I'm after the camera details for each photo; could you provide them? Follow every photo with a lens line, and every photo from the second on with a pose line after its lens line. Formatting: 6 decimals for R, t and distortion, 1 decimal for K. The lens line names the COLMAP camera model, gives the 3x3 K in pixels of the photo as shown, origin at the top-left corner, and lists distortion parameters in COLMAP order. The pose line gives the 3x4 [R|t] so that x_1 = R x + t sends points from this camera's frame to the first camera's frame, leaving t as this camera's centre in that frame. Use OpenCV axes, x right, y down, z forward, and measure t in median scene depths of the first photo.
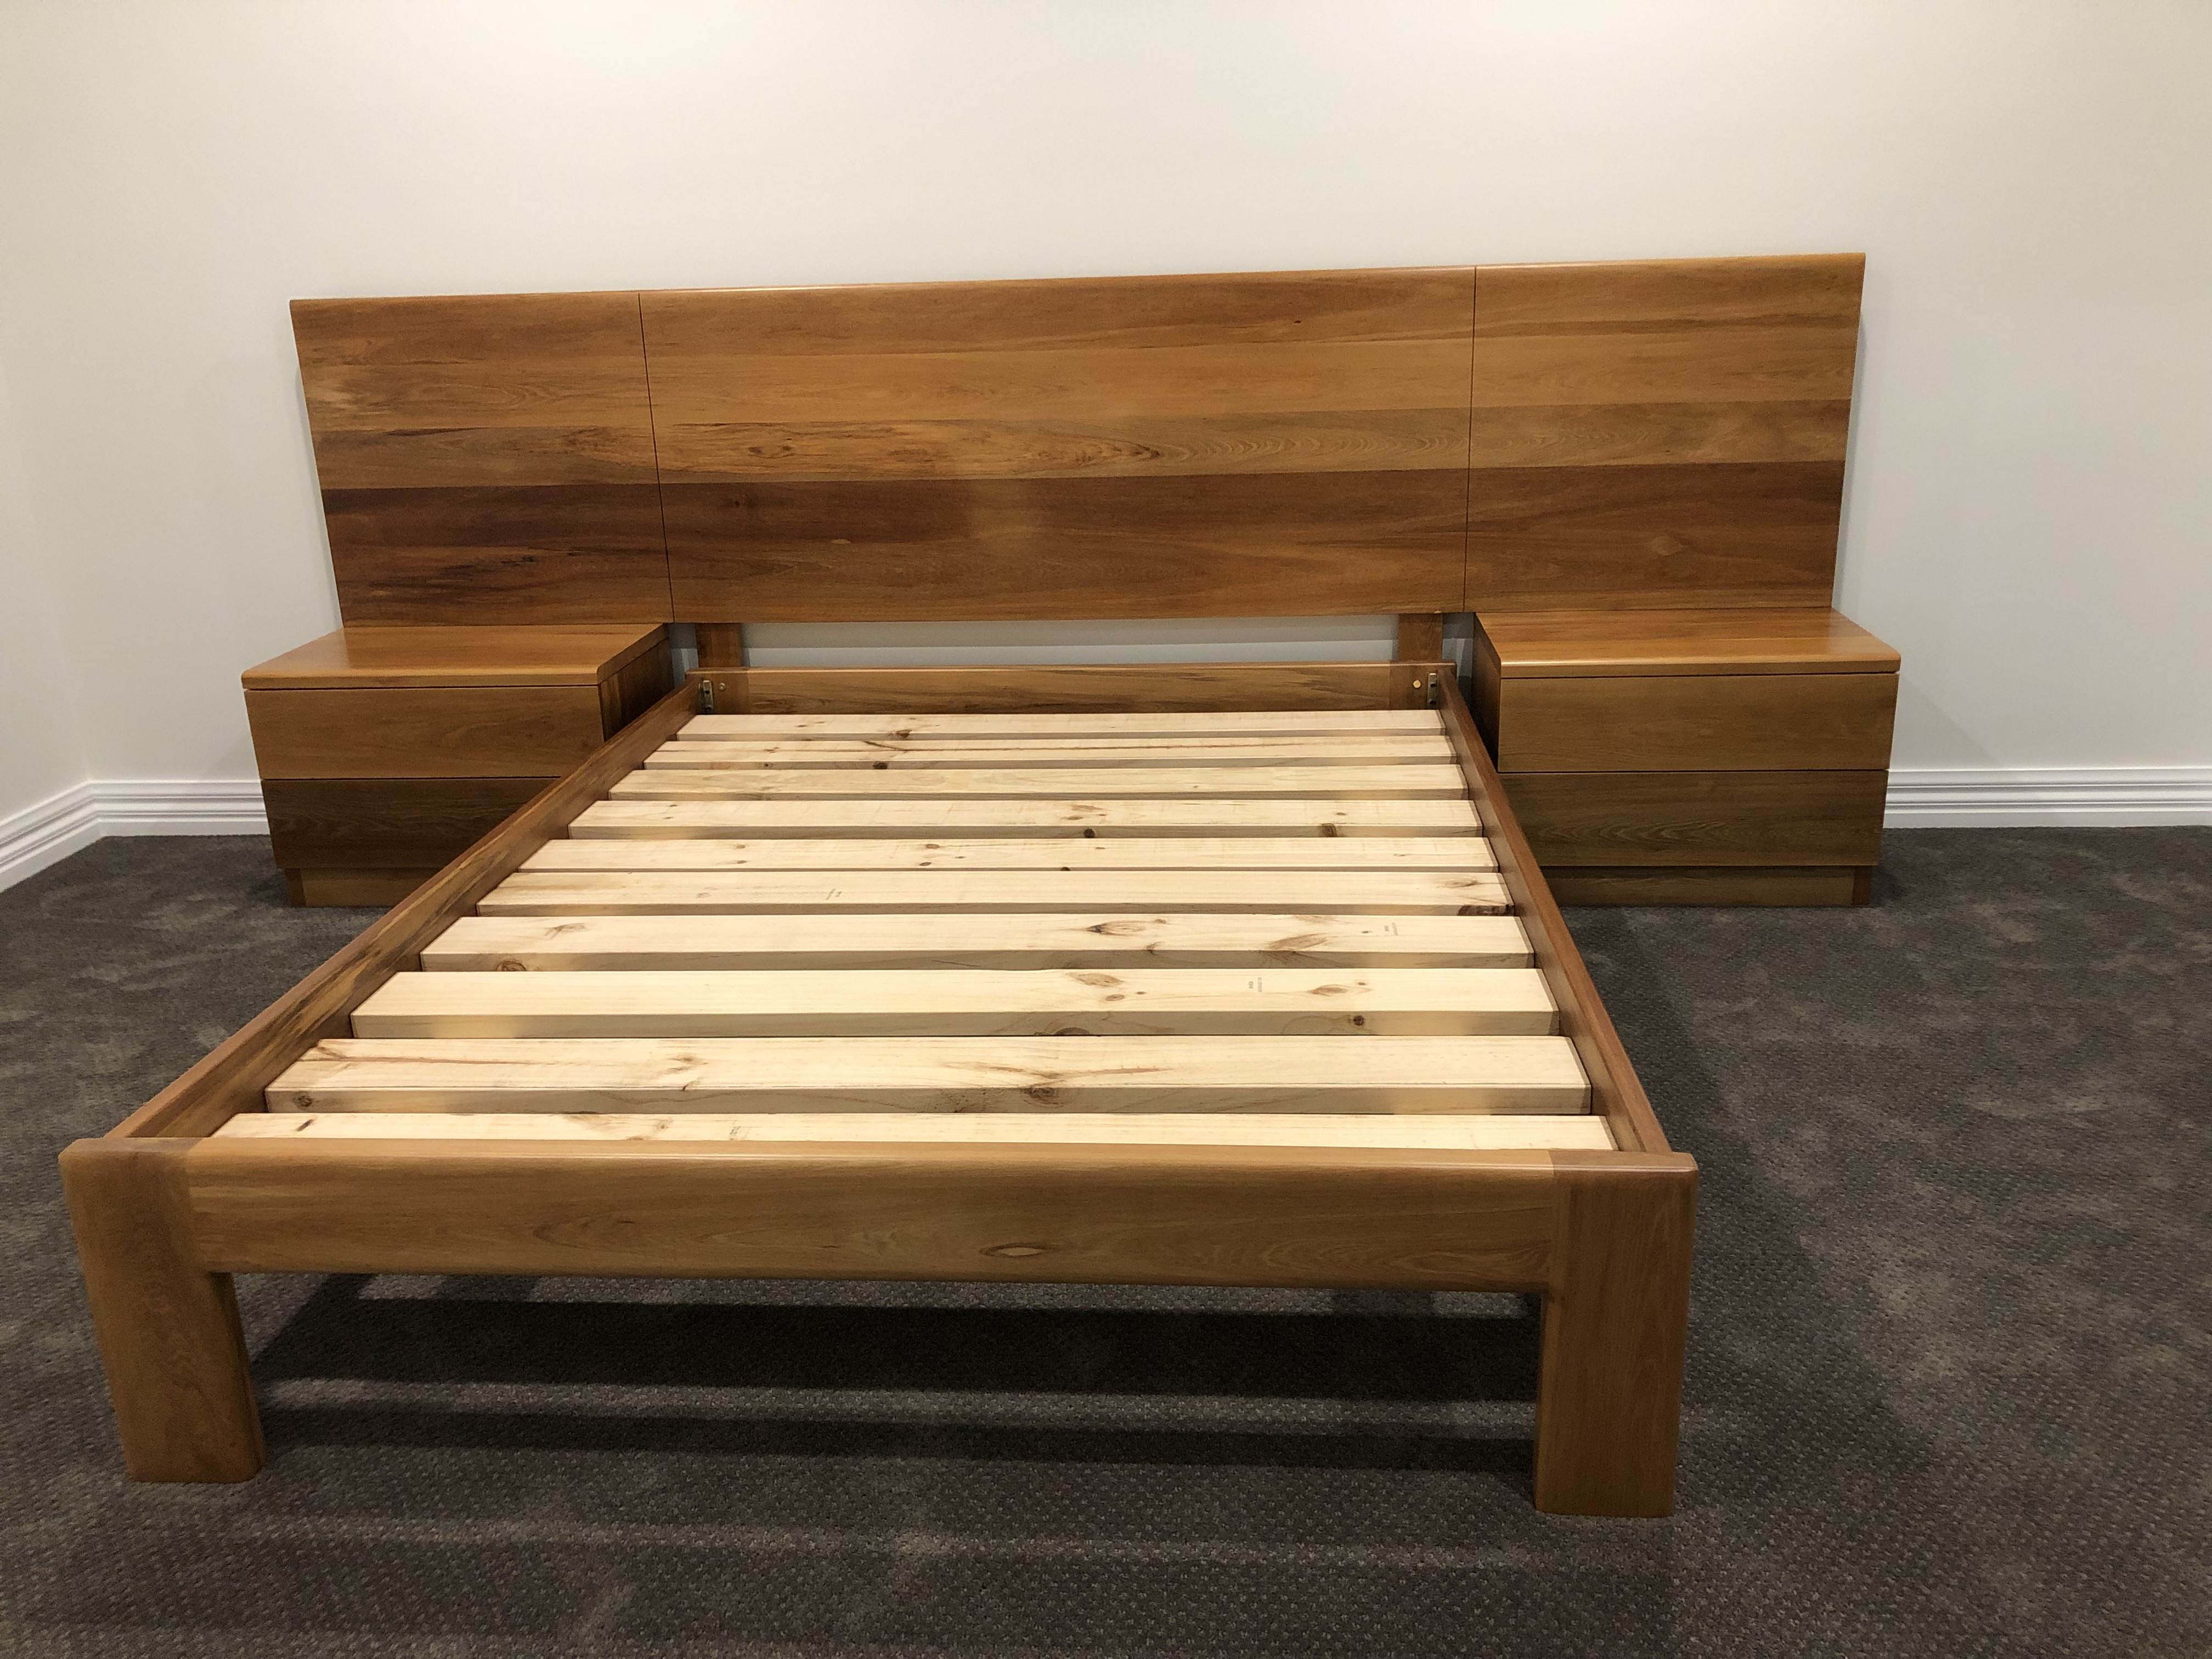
lens RADIAL K [[1822.2, 0, 1148.0], [0, 1822.2, 833.5], [0, 0, 1]] dist [0.090528, -0.228050]
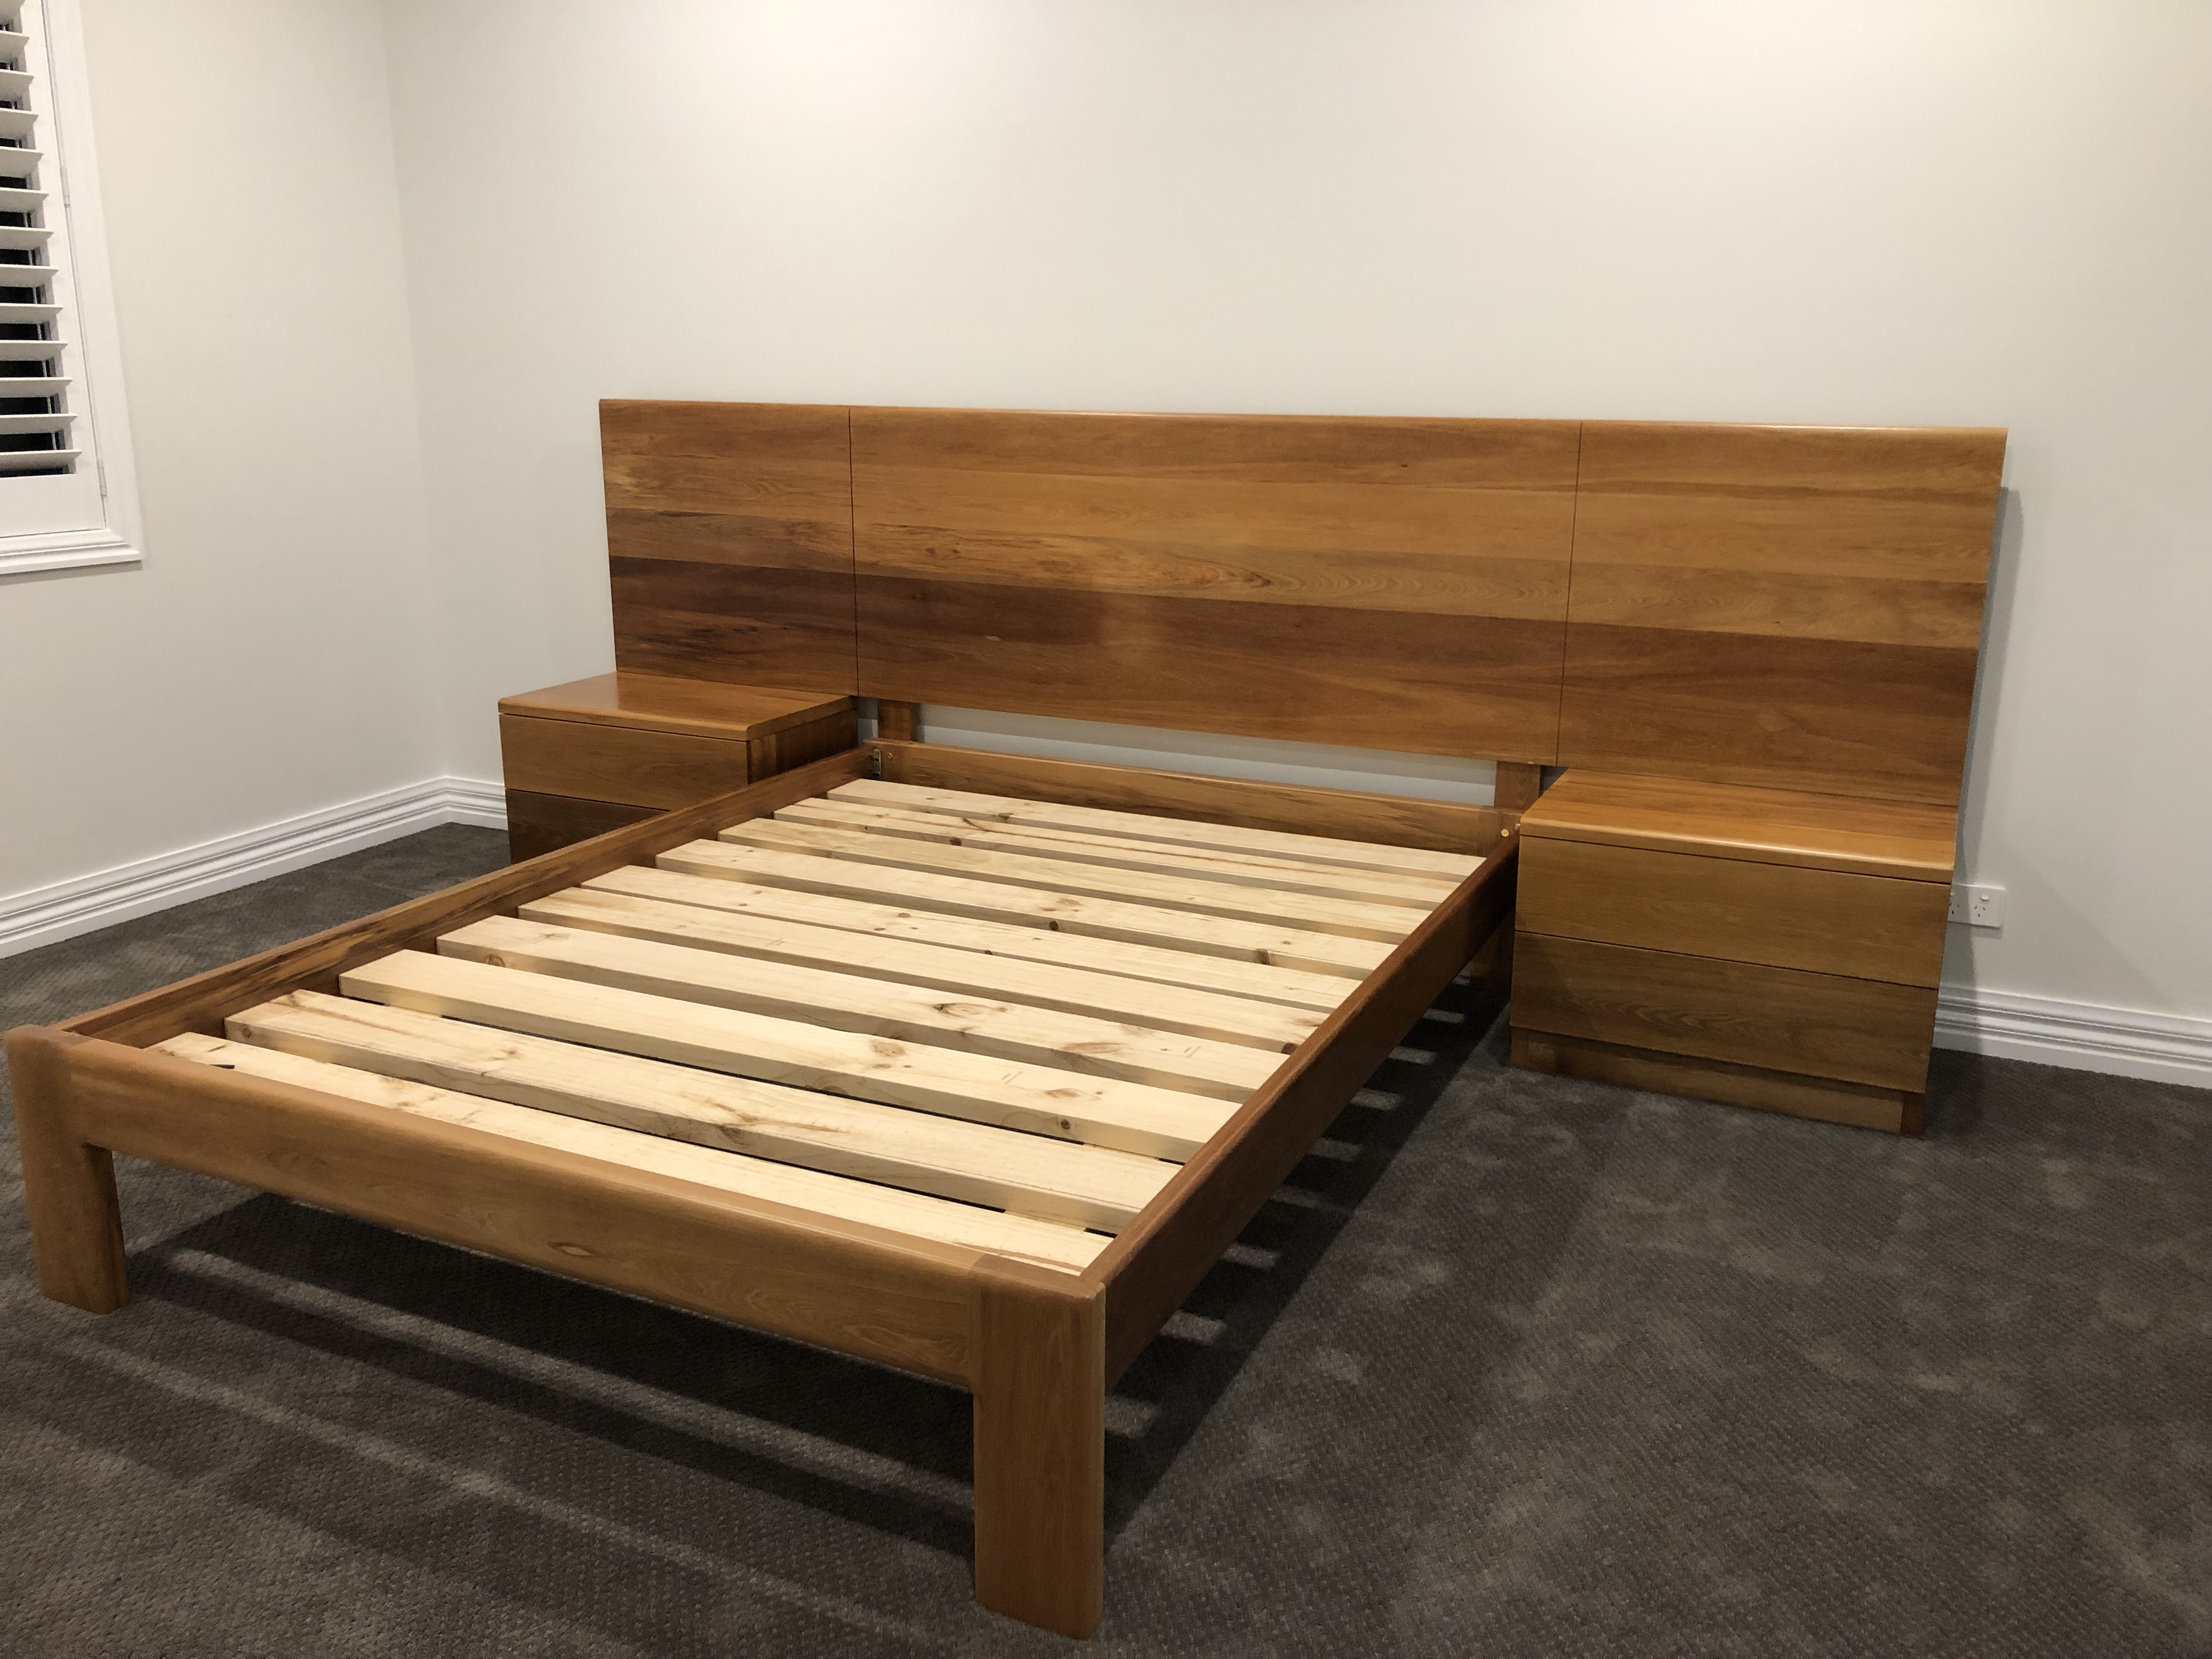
lens RADIAL K [[1822.3, 0, 1106.0], [0, 1822.3, 829.5], [0, 0, 1]] dist [0.088806, -0.168684]
pose [[0.930161, 0.126936, -0.344512, 0.304577], [-0.145852, 0.988868, -0.029443, -0.024588], [0.336940, 0.077634, 0.938320, 0.002397]]
